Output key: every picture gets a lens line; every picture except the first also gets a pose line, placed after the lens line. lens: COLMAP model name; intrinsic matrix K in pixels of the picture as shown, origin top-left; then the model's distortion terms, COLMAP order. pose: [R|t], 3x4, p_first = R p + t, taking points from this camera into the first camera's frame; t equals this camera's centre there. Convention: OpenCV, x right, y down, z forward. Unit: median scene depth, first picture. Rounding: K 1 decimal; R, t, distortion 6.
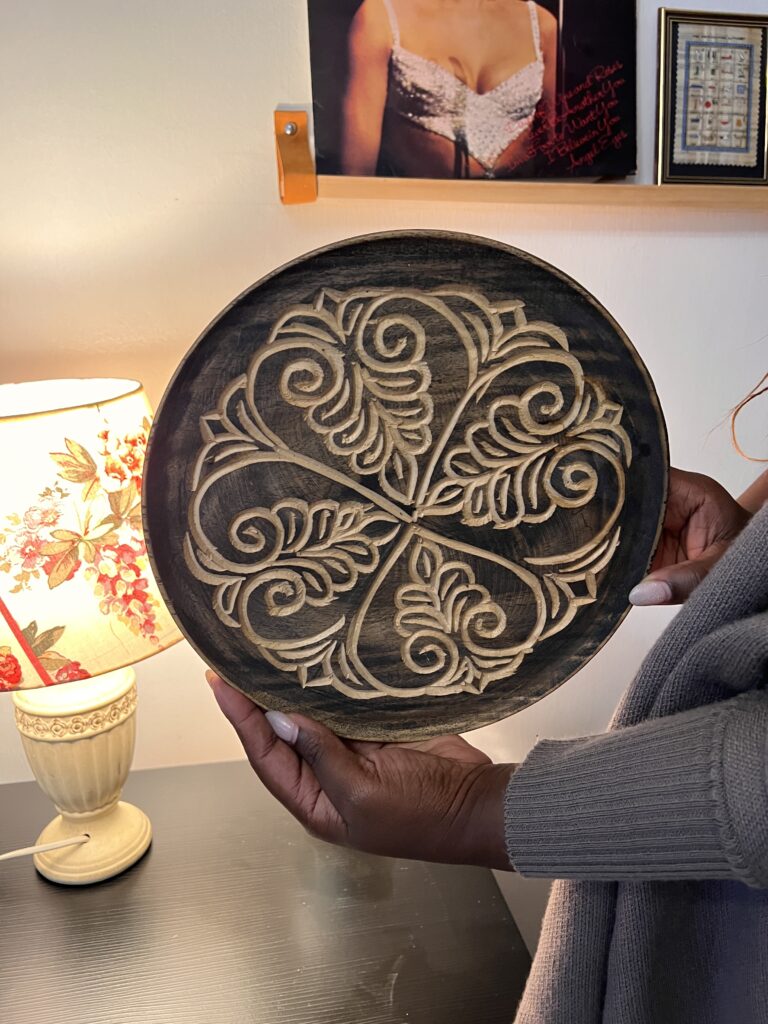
lens RADIAL K [[768.9, 0, 379.9], [0, 768.9, 534.5], [0, 0, 1]] dist [0.052520, -0.062172]
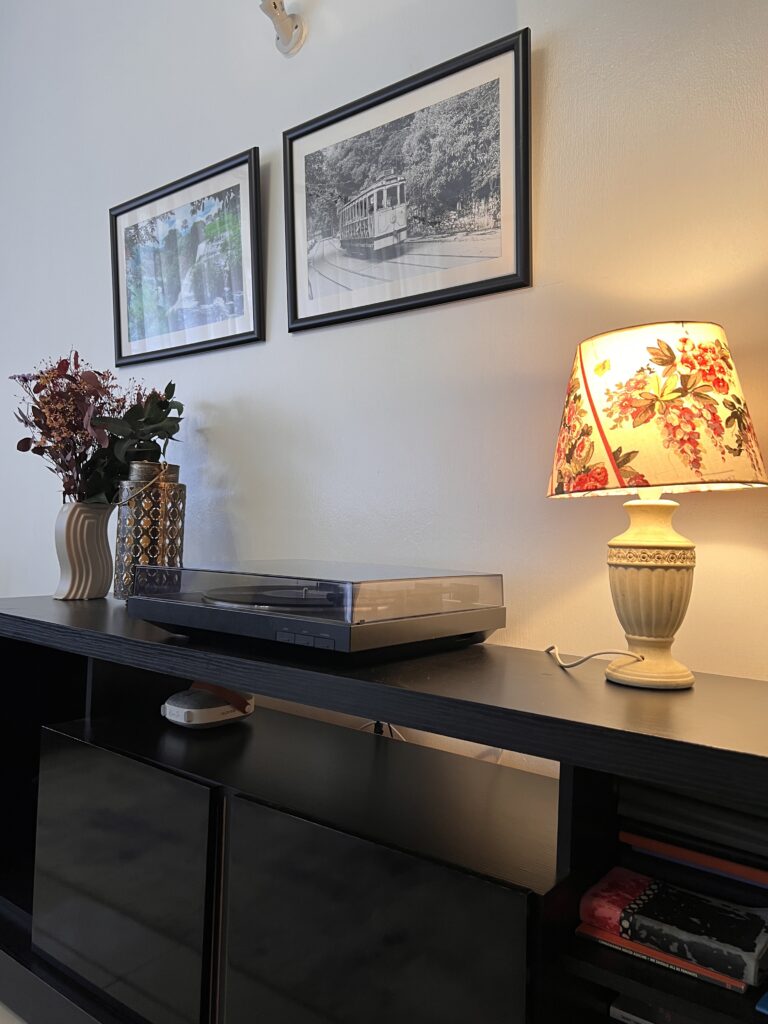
lens RADIAL K [[768.9, 0, 383.7], [0, 768.9, 505.1], [0, 0, 1]] dist [0.052520, -0.062172]
pose [[0.672748, 0.001226, -0.739871, 0.365444], [-0.225856, 0.952607, -0.203787, 0.608657], [0.704556, 0.304201, 0.641141, -0.290080]]
